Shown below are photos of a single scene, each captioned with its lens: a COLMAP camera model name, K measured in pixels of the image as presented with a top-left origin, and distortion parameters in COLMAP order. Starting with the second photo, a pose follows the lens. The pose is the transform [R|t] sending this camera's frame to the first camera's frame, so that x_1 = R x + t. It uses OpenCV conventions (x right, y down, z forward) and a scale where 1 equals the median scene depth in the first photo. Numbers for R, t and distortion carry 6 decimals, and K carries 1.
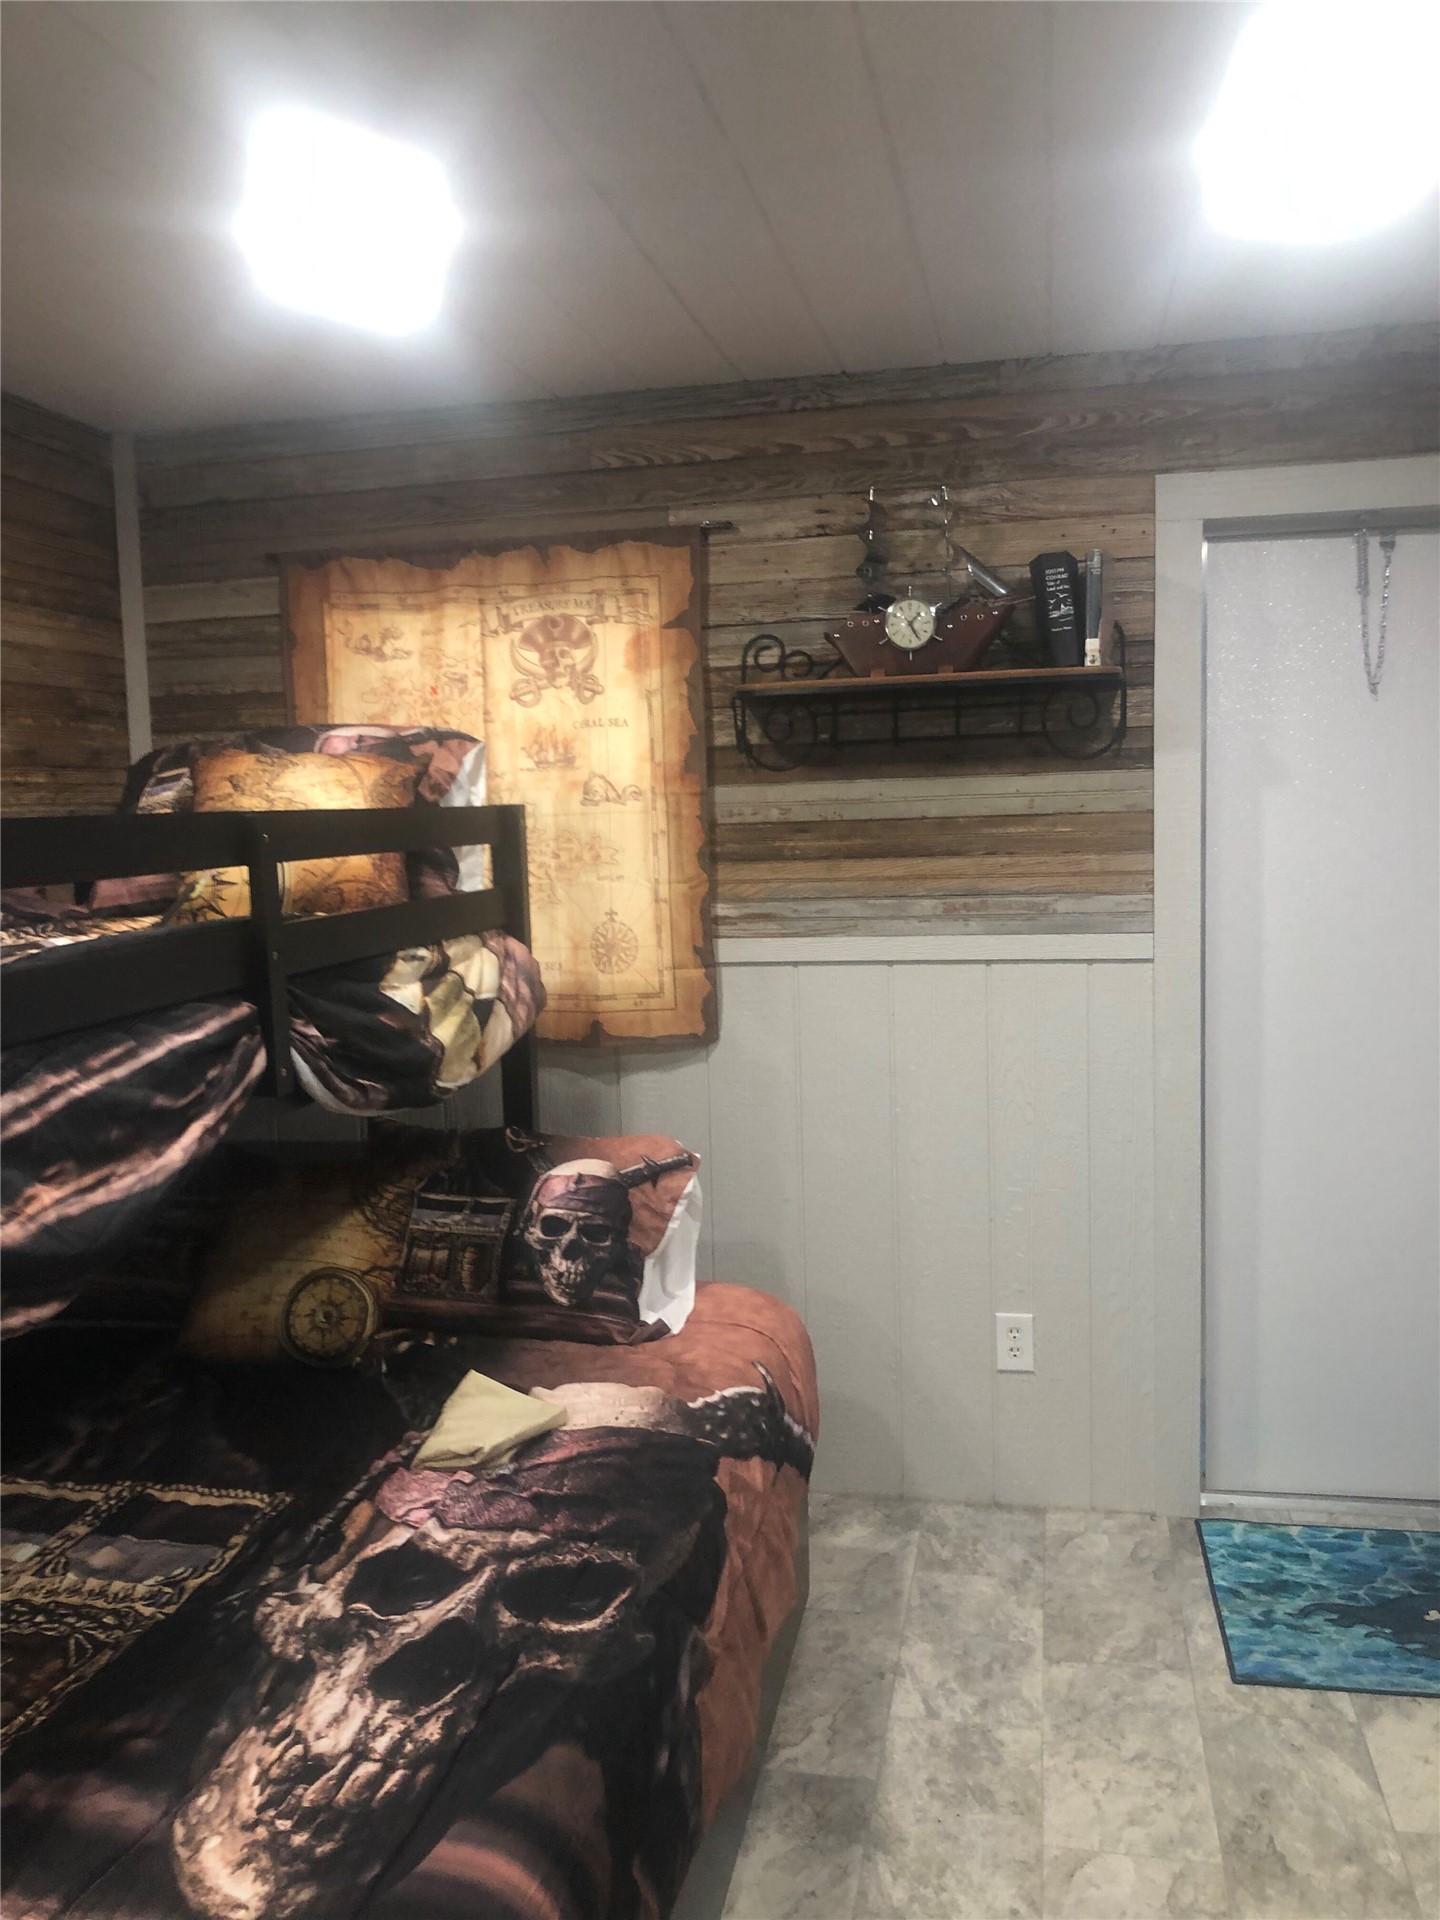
lens RADIAL K [[1571.1, 0, 723.9], [0, 1571.1, 979.7], [0, 0, 1]] dist [0.044210, -0.057078]
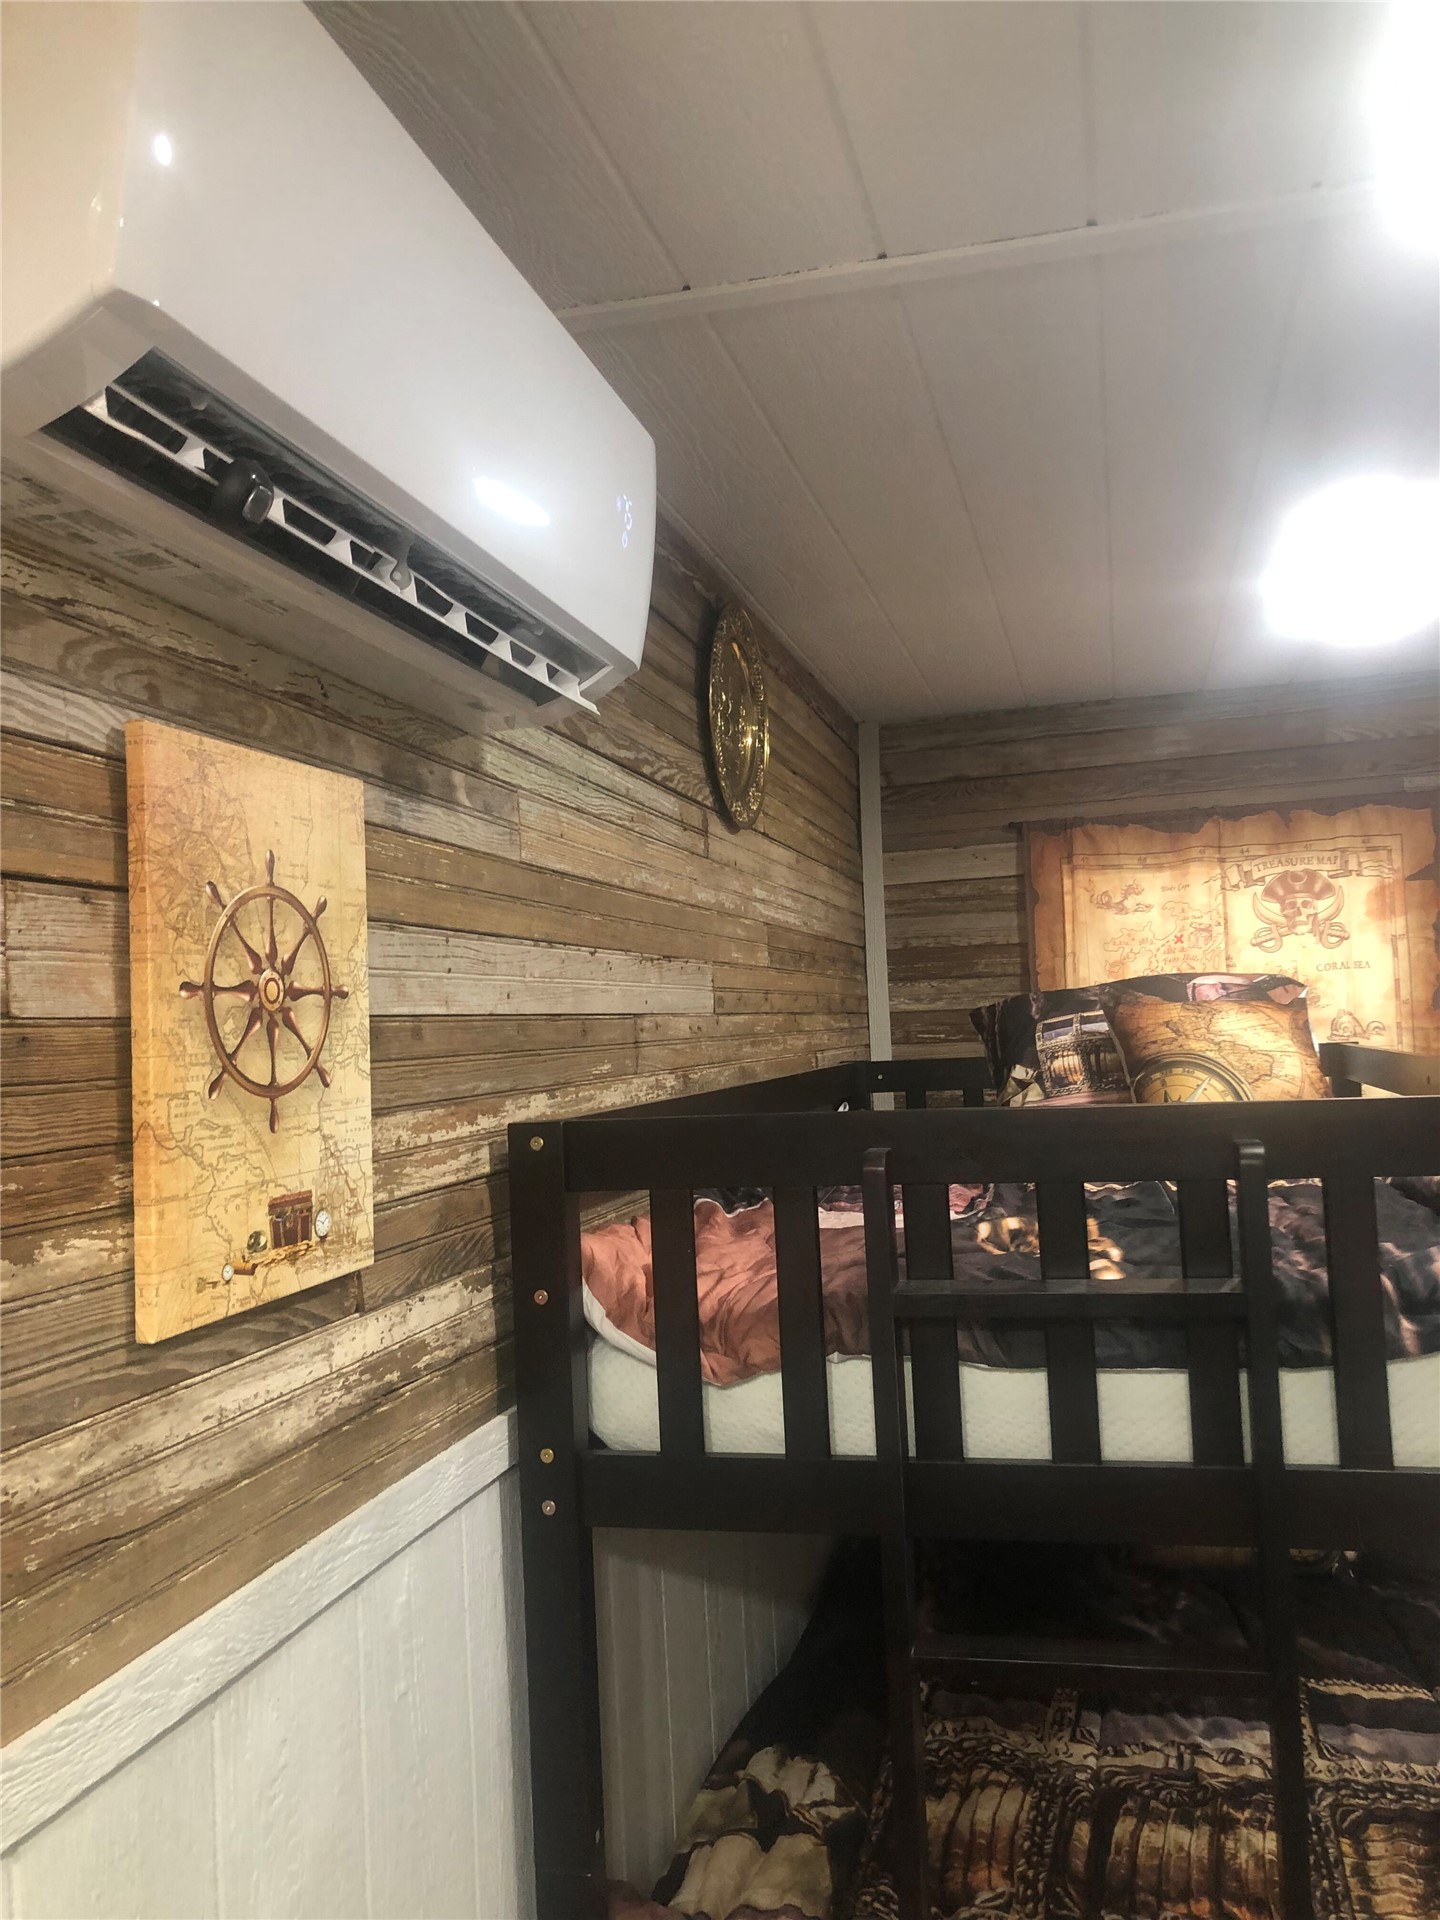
lens RADIAL K [[1571.1, 0, 719.6], [0, 1571.1, 950.9], [0, 0, 1]] dist [0.044210, -0.057078]
pose [[0.998651, -0.018843, -0.048381, -0.458065], [0.010929, 0.987232, -0.158913, -0.002982], [0.050758, 0.158170, 0.986106, -0.108615]]
